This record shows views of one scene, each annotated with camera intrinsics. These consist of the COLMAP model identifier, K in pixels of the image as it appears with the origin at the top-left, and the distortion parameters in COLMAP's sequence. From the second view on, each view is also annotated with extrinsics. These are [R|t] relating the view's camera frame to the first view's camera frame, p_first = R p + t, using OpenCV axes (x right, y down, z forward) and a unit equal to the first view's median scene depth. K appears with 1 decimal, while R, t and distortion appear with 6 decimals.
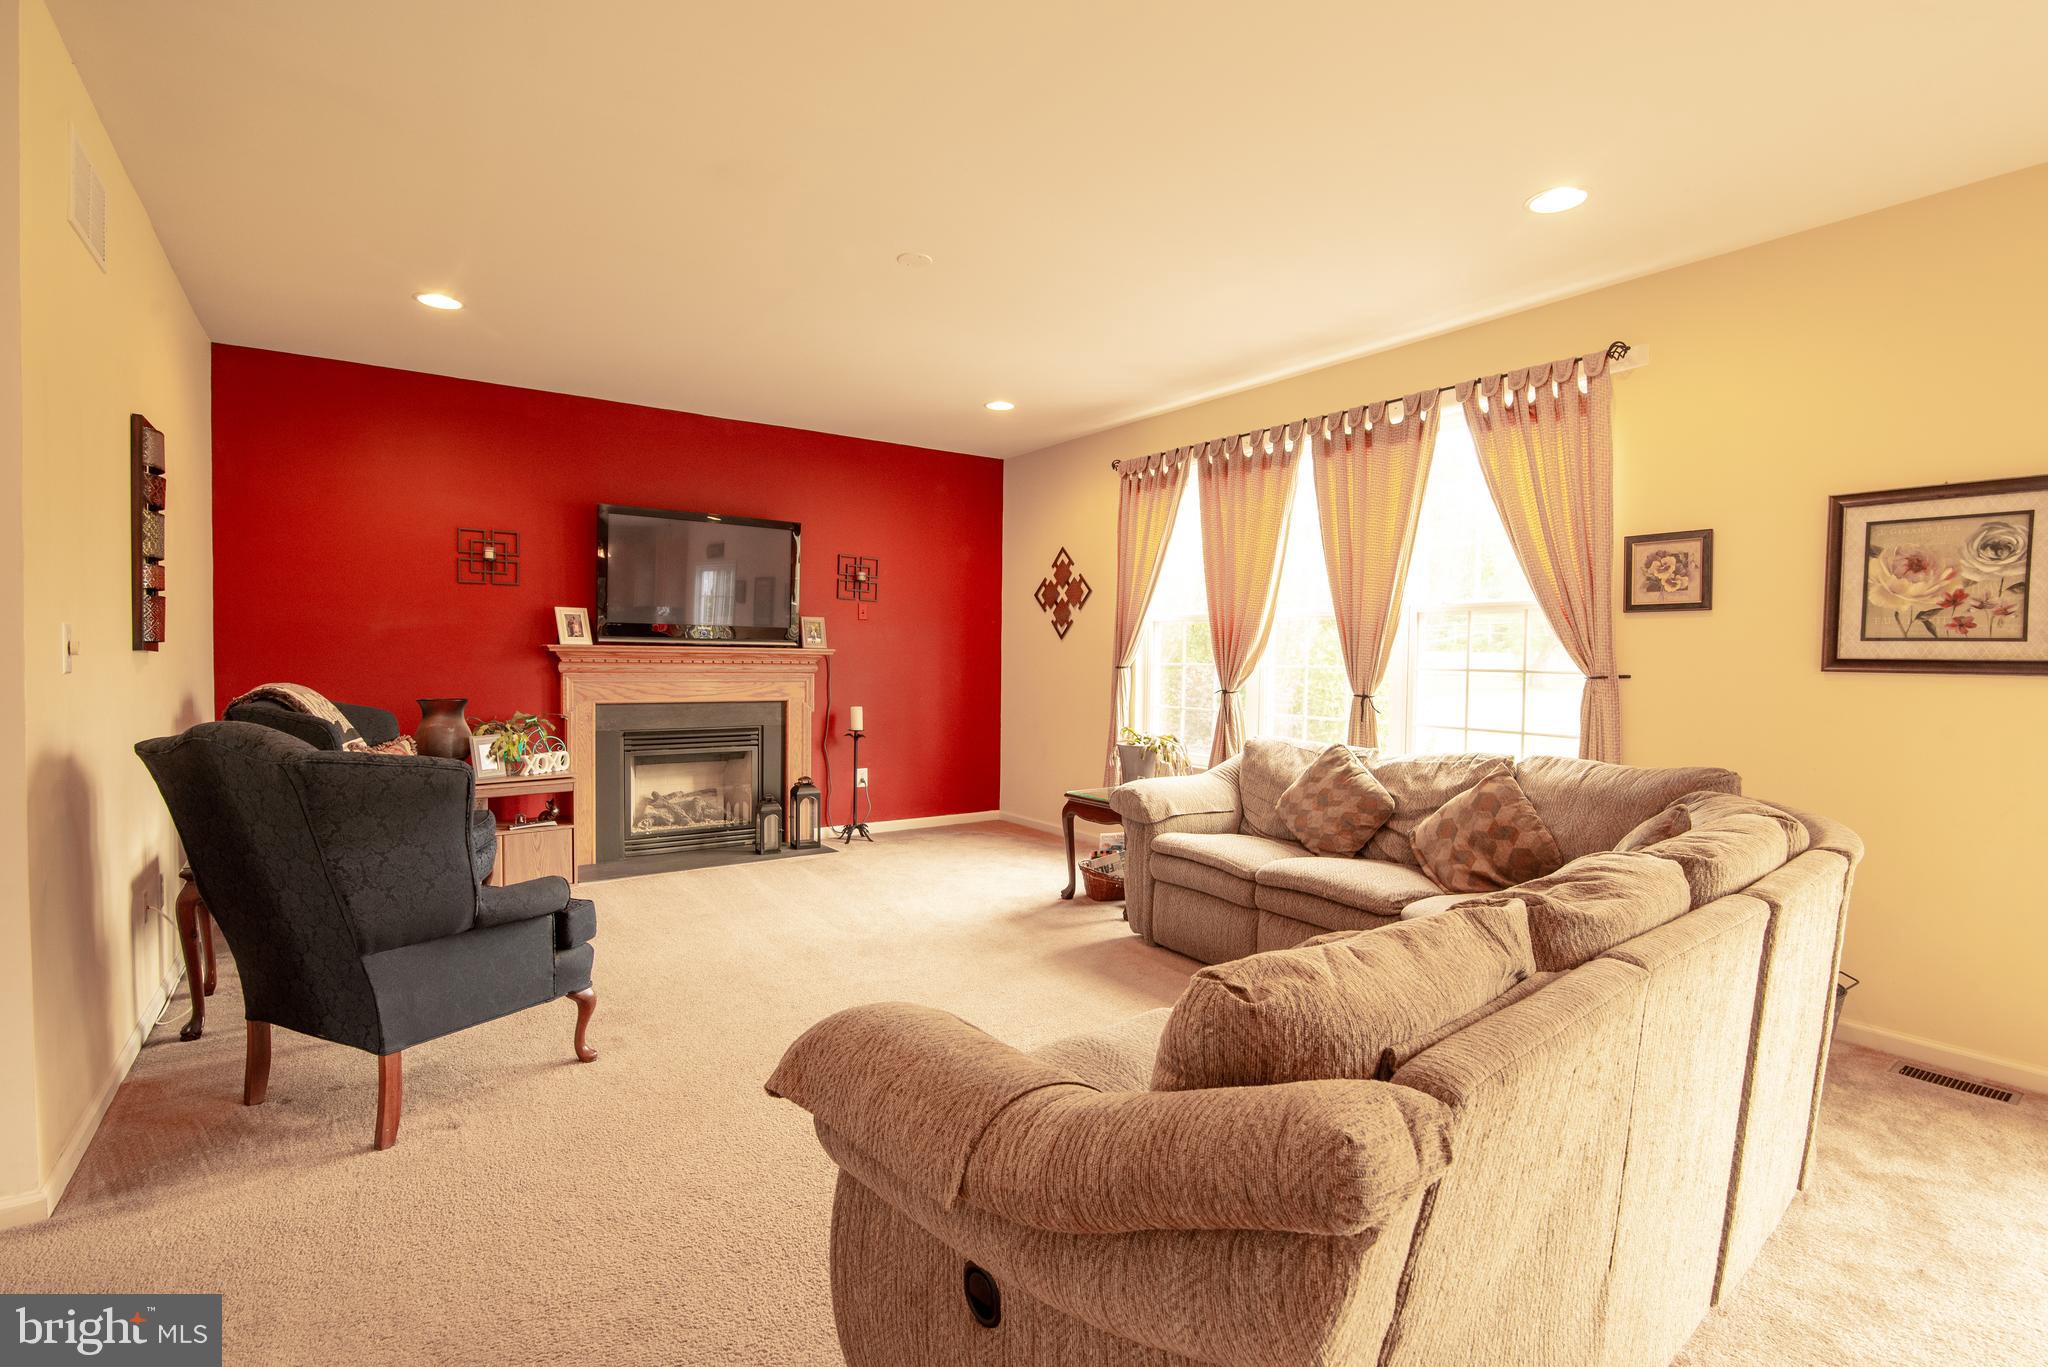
lens RADIAL K [[939.0, 0, 1018.8], [0, 939.0, 688.3], [0, 0, 1]] dist [-0.015378, -0.000400]
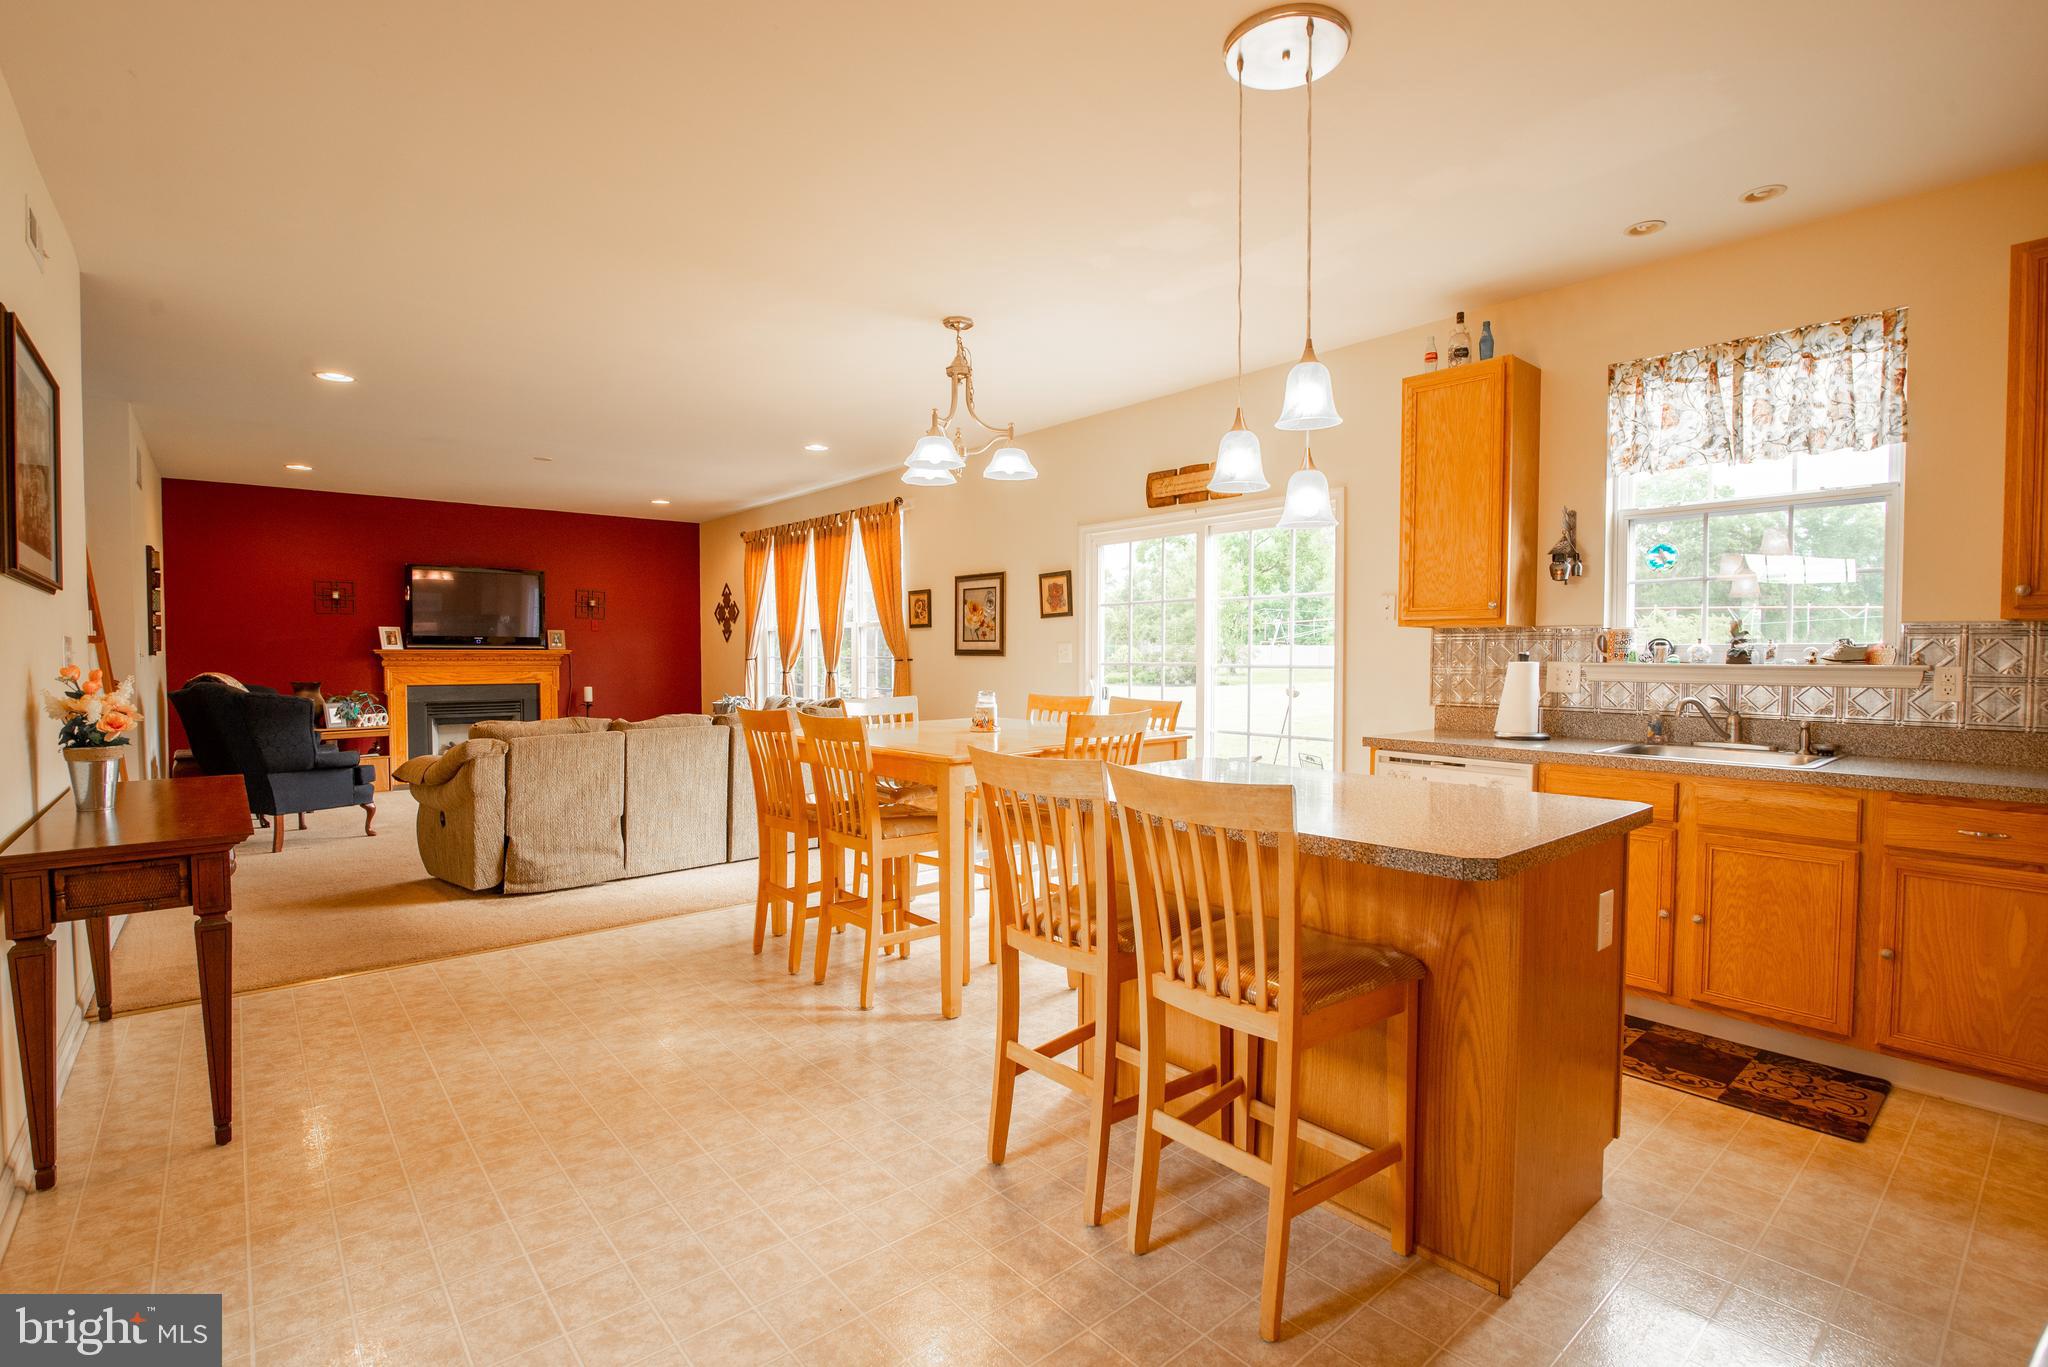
lens RADIAL K [[939.0, 0, 1017.7], [0, 939.0, 687.1], [0, 0, 1]] dist [-0.015378, -0.000400]
pose [[0.996113, -0.014328, 0.086915, 0.694417], [0.014231, 0.999897, 0.001743, 0.046955], [-0.086931, -0.000499, 0.996214, -1.058686]]
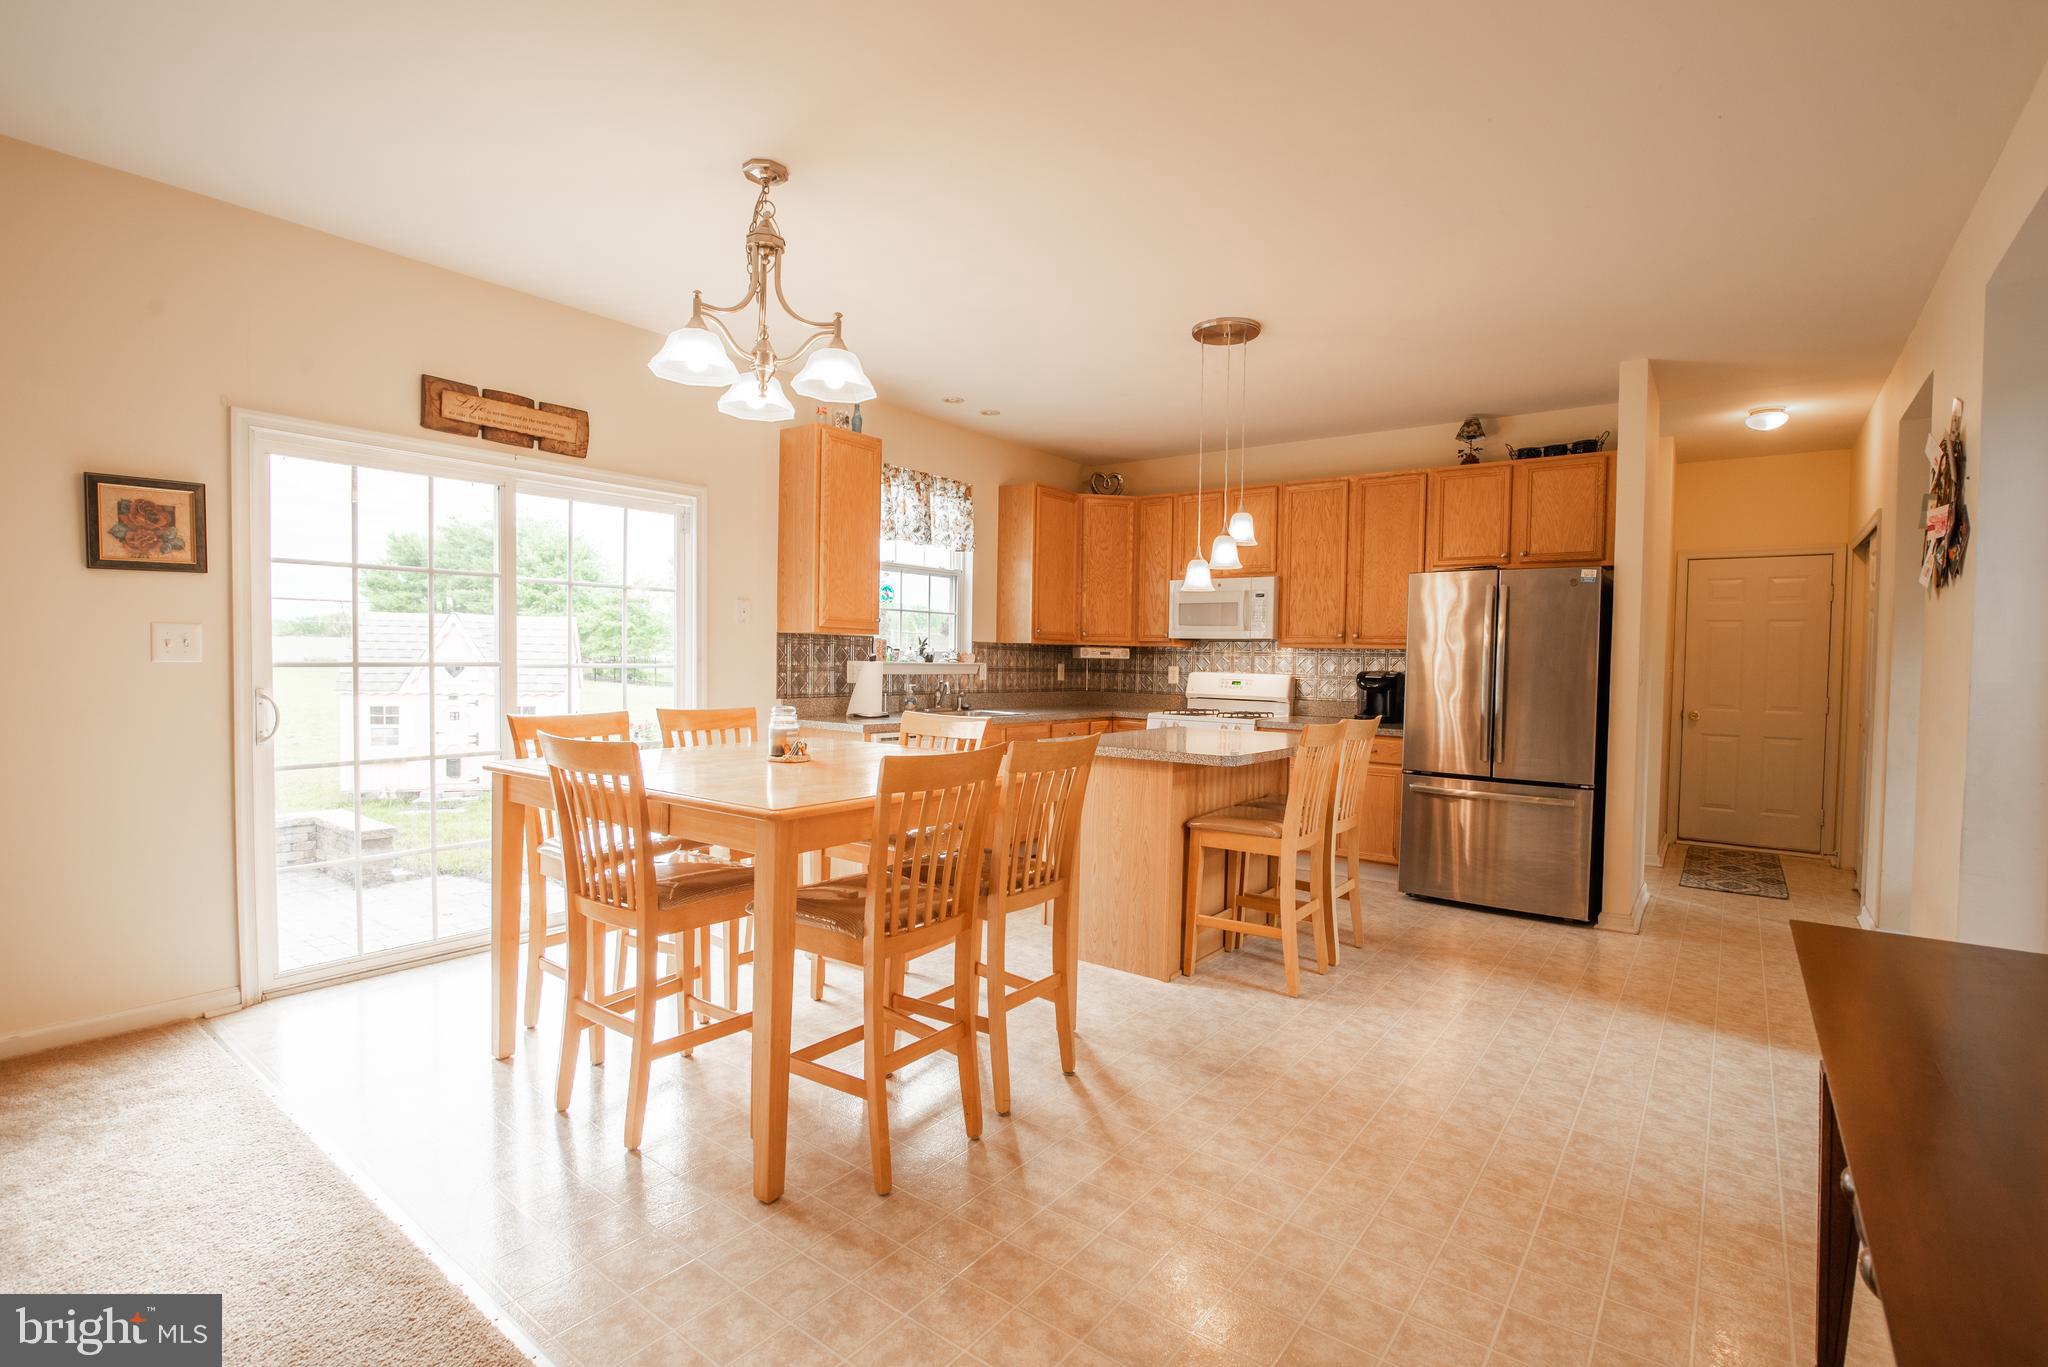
lens RADIAL K [[939.0, 0, 1016.0], [0, 939.0, 682.5], [0, 0, 1]] dist [-0.015378, -0.000400]
pose [[-0.292316, -0.043058, 0.955352, -0.093332], [0.011684, 0.998751, 0.048589, -0.005569], [-0.956250, 0.025365, -0.291448, 0.114929]]
